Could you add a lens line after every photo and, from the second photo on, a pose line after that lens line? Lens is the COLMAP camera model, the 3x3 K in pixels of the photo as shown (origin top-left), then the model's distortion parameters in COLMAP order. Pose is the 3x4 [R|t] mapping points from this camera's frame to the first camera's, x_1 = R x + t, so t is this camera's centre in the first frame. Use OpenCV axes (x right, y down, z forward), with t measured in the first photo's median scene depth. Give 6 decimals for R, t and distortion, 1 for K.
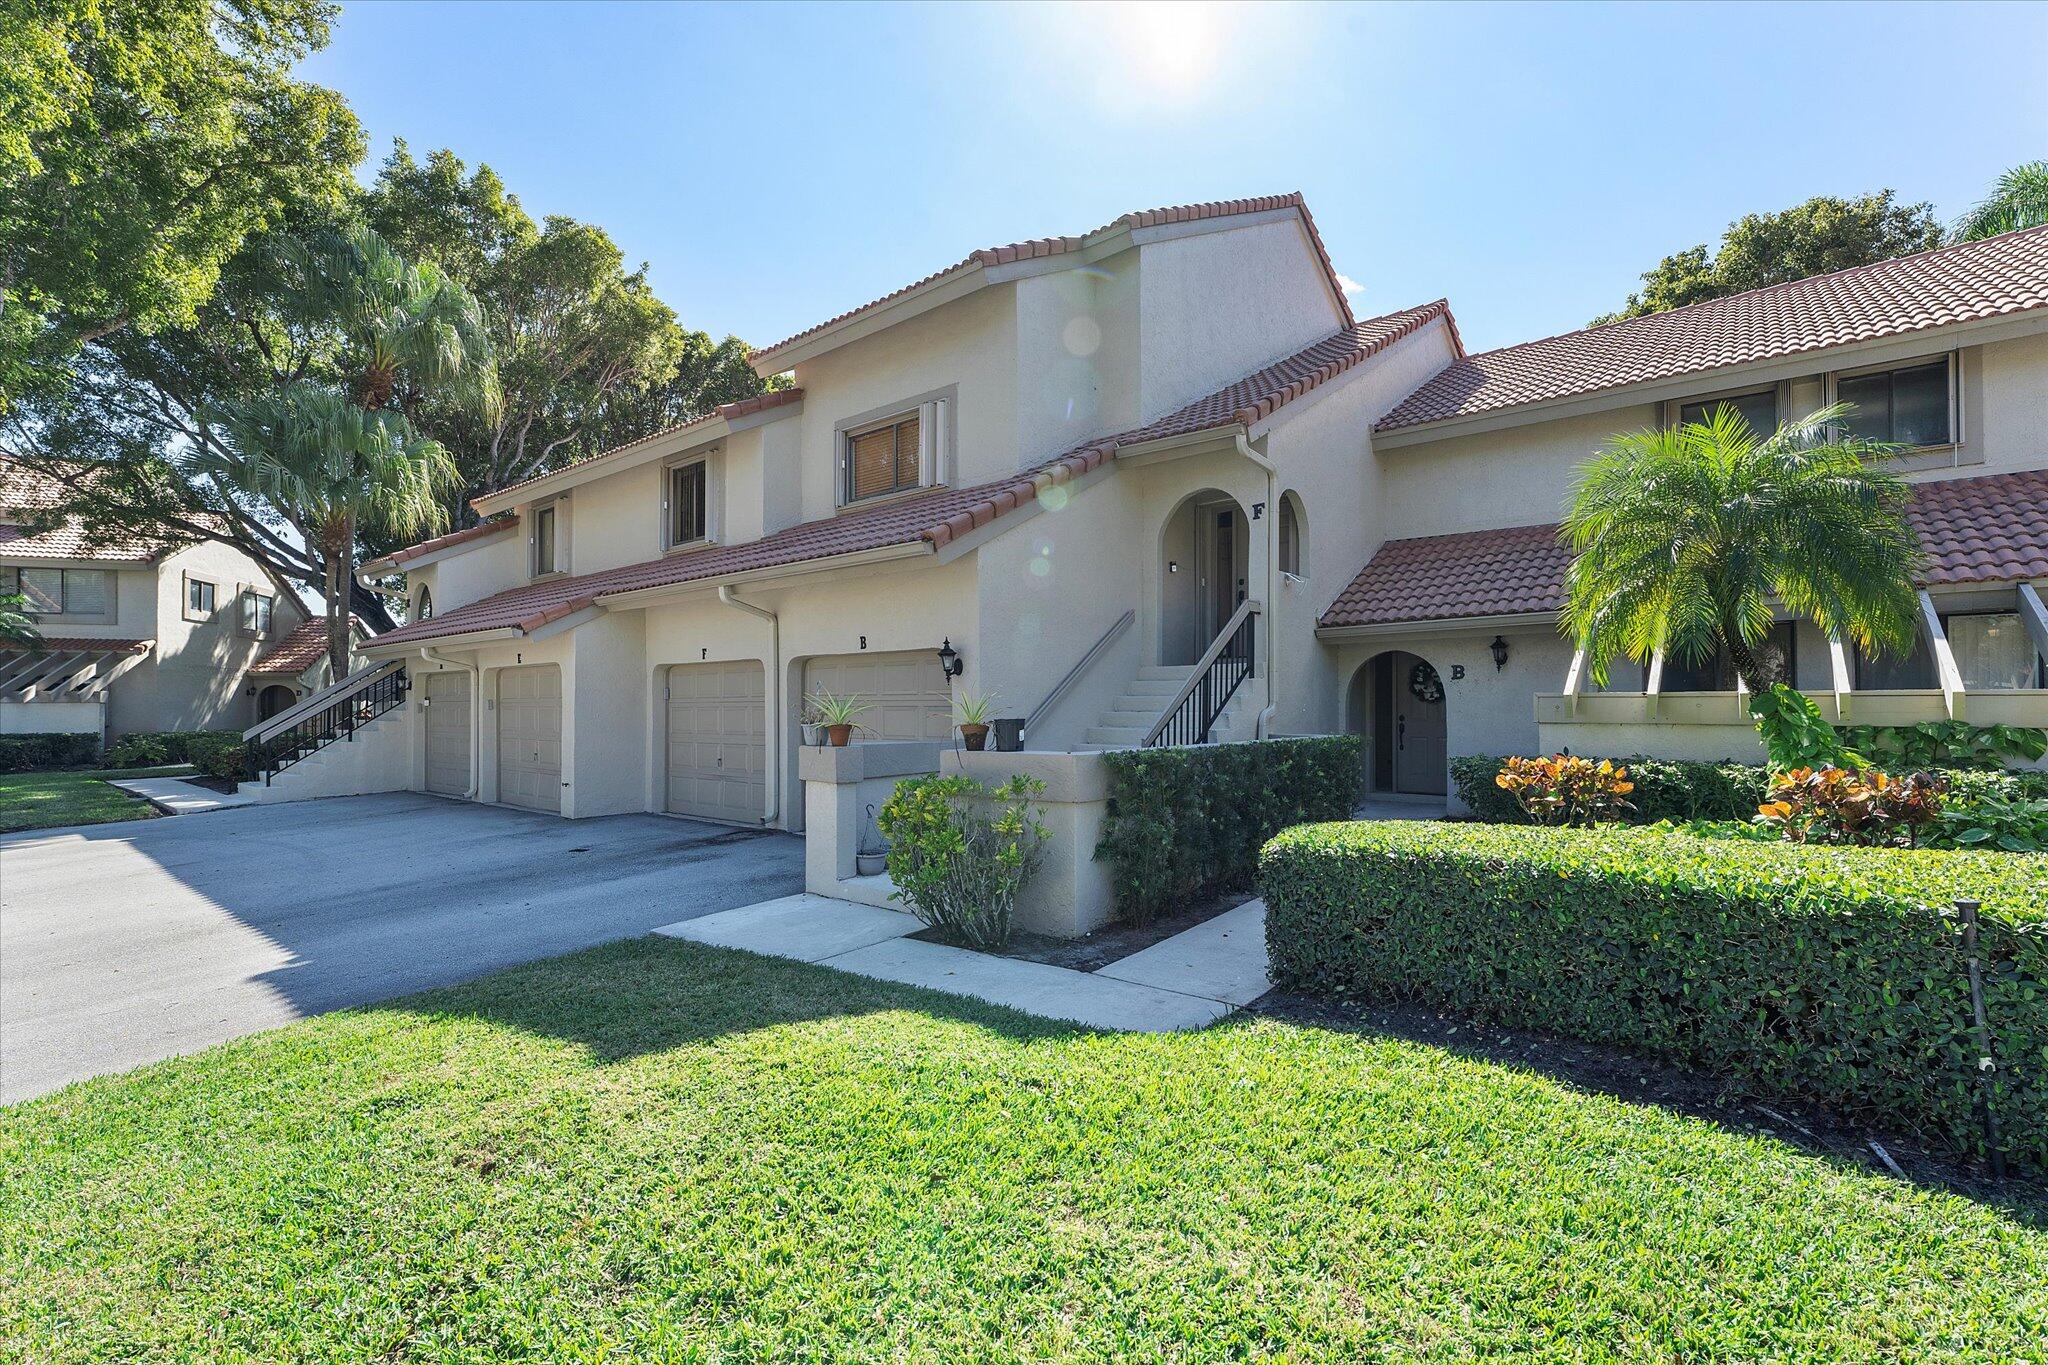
lens RADIAL K [[920.0, 0, 995.7], [0, 920.0, 691.0], [0, 0, 1]] dist [-0.001721, 0.000049]
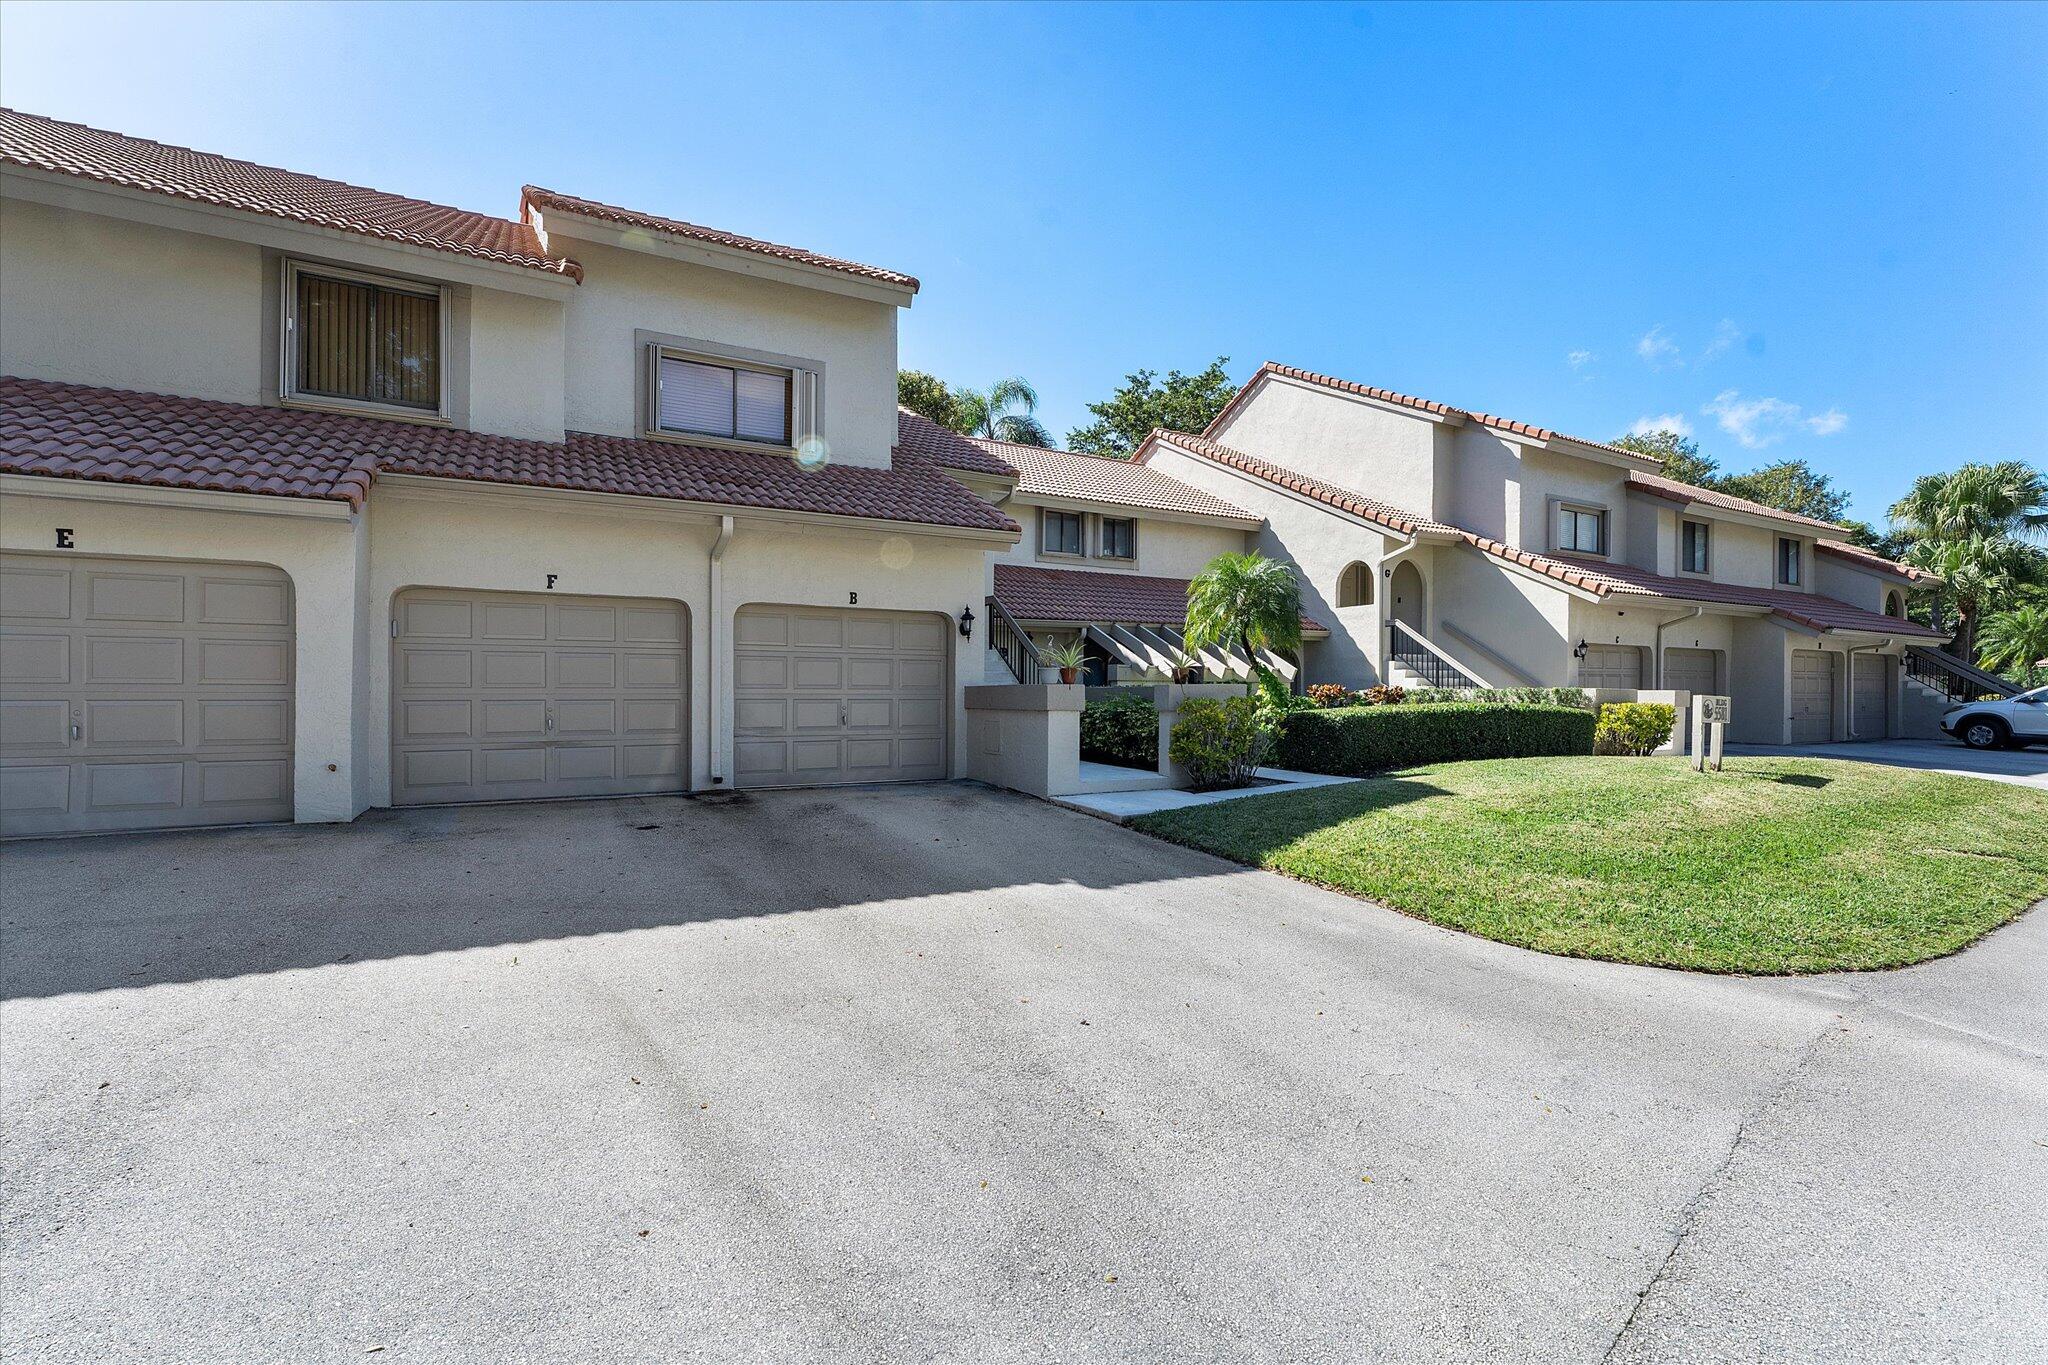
lens RADIAL K [[968.5, 0, 1019.9], [0, 968.5, 700.5], [0, 0, 1]] dist [-0.005598, 0.000038]
pose [[0.327344, -0.000928, 0.944905, -1.015889], [-0.017623, 0.999820, 0.007087, 0.048907], [-0.944741, -0.018972, 0.327269, 0.393162]]
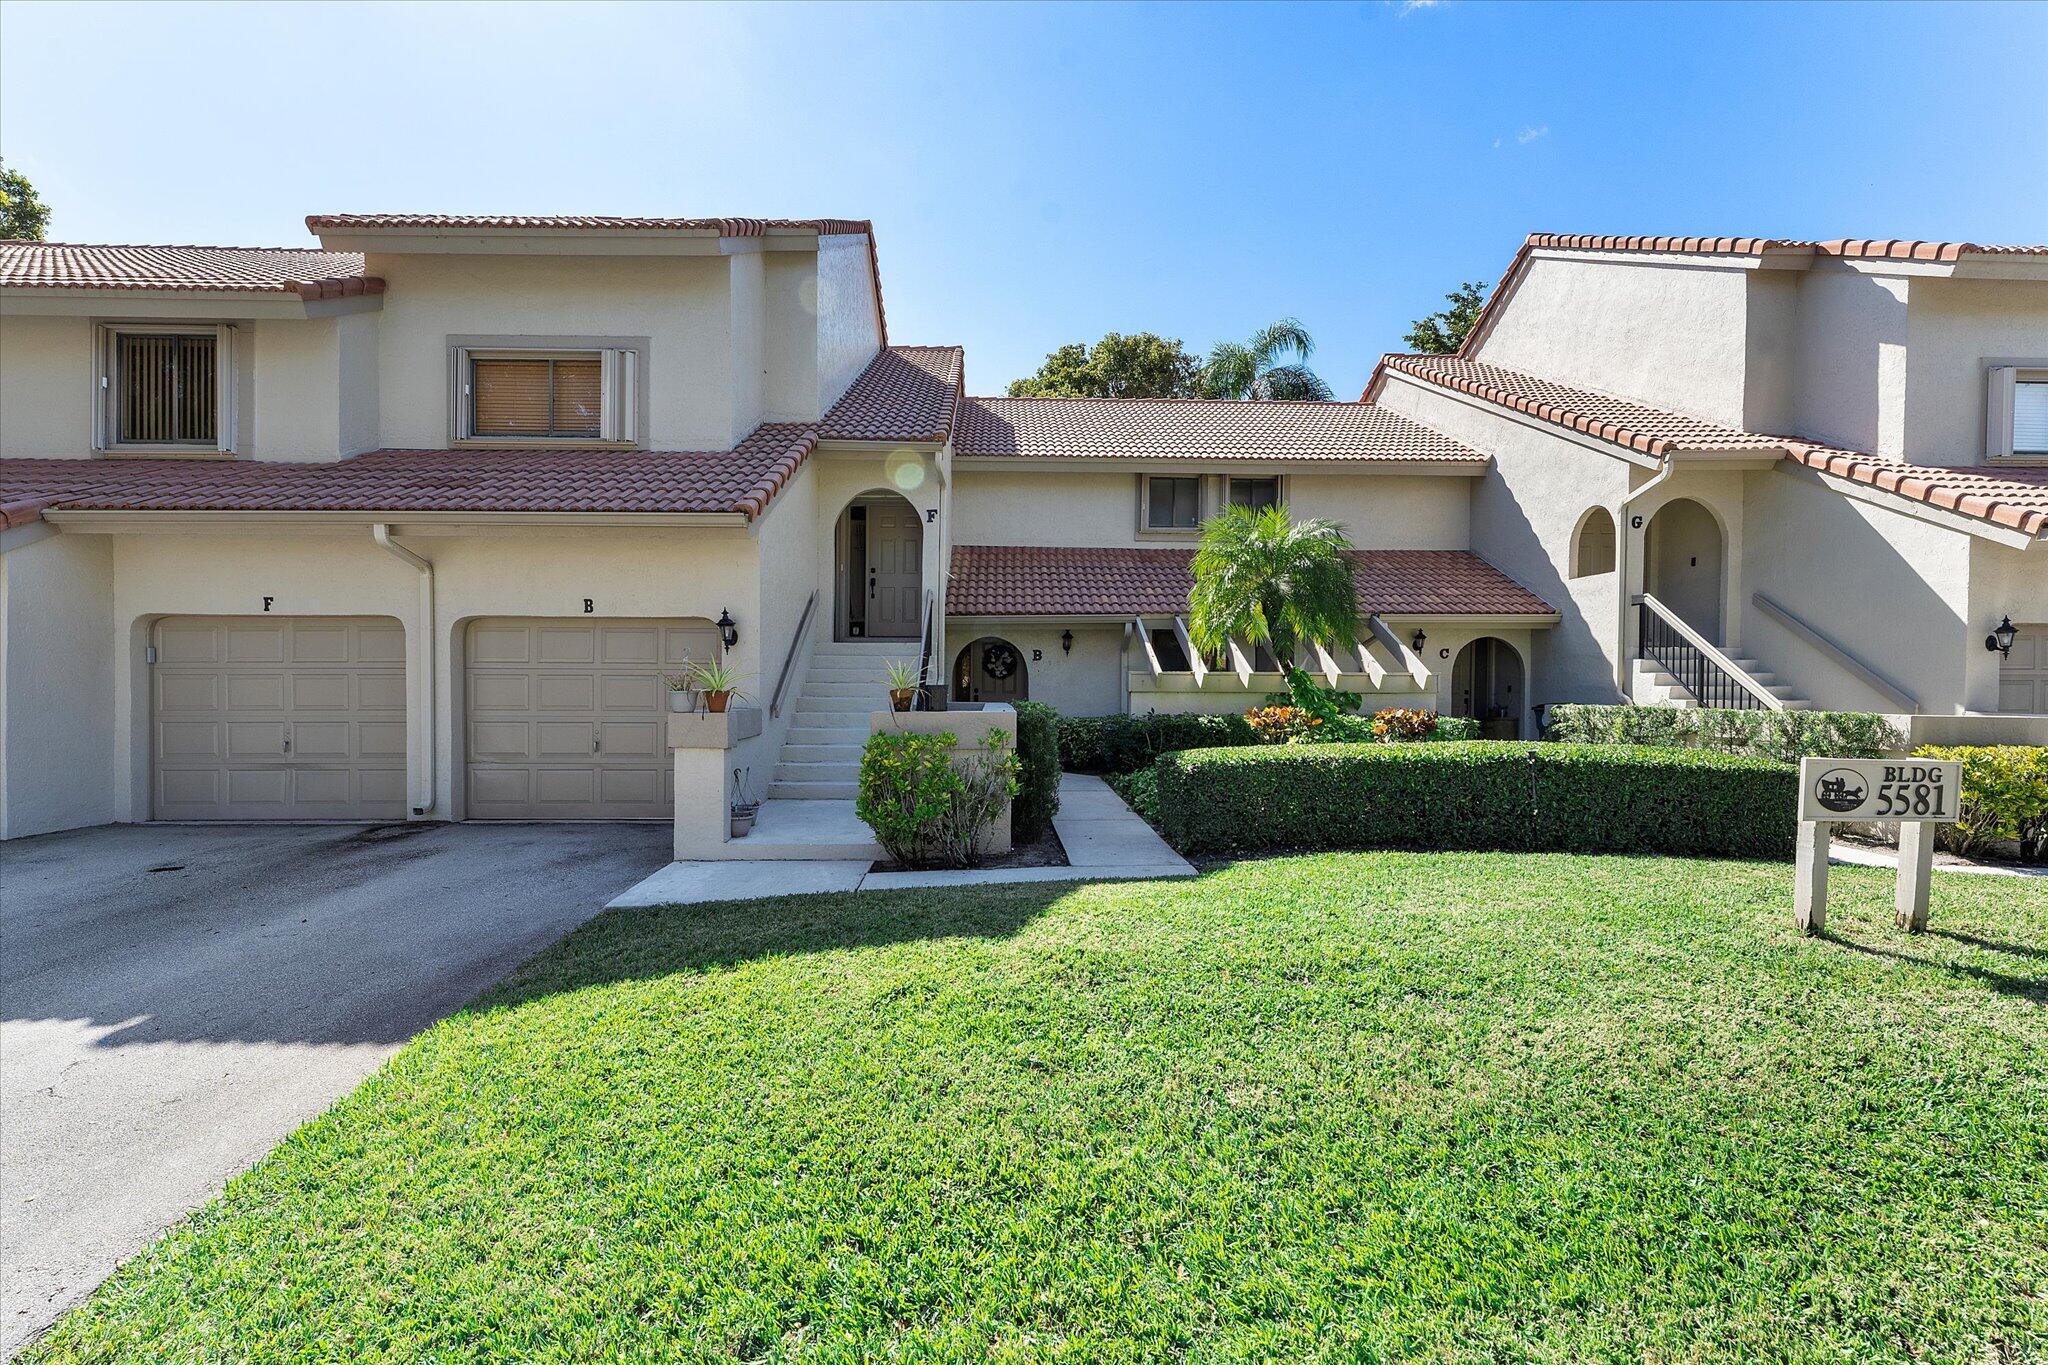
lens RADIAL K [[968.5, 0, 1019.9], [0, 968.5, 700.5], [0, 0, 1]] dist [-0.005598, 0.000038]
pose [[0.738828, -0.004429, 0.673880, -0.423278], [-0.016483, 0.999560, 0.024641, 0.009889], [-0.673693, -0.029313, 0.738430, -0.009171]]
